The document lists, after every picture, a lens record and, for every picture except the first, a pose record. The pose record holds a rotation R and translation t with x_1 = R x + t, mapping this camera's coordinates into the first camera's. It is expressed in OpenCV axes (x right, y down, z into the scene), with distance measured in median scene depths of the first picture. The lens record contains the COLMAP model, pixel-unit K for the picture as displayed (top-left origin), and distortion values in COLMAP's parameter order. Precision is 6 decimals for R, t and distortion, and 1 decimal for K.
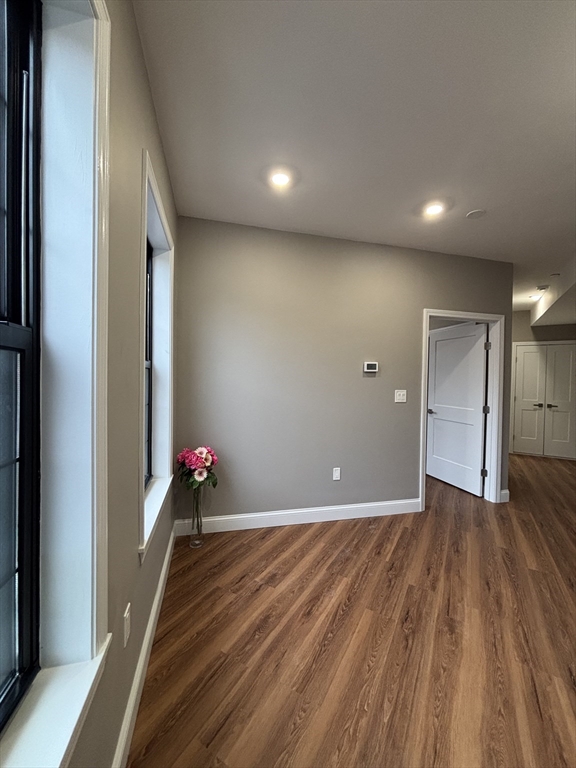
lens RADIAL K [[308.4, 0, 289.9], [0, 308.4, 382.4], [0, 0, 1]] dist [-0.002196, 0.000480]
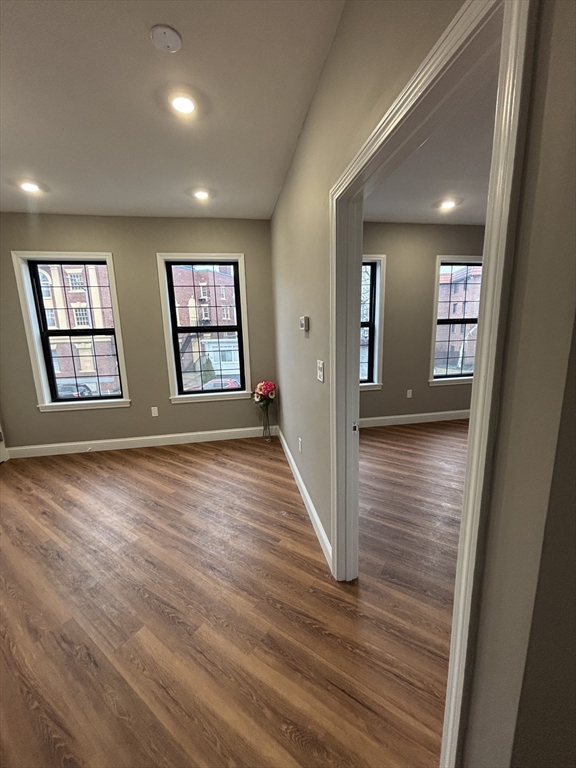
lens RADIAL K [[308.4, 0, 289.7], [0, 308.4, 382.4], [0, 0, 1]] dist [-0.002196, 0.000480]
pose [[-0.074061, 0.172580, -0.982207, 1.568493], [0.014407, 0.984995, 0.171983, -0.060107], [0.997150, -0.001414, -0.075436, 1.618994]]
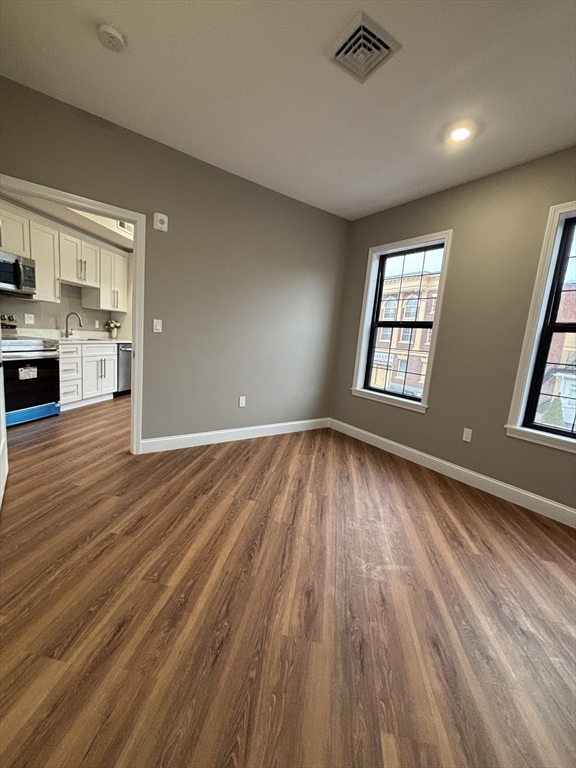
lens RADIAL K [[308.4, 0, 288.7], [0, 308.4, 381.0], [0, 0, 1]] dist [-0.002196, 0.000480]
pose [[-0.925222, -0.041909, -0.377105, 0.603664], [-0.104549, 0.983566, 0.147201, 0.052249], [0.364738, 0.175620, -0.914398, 3.332164]]
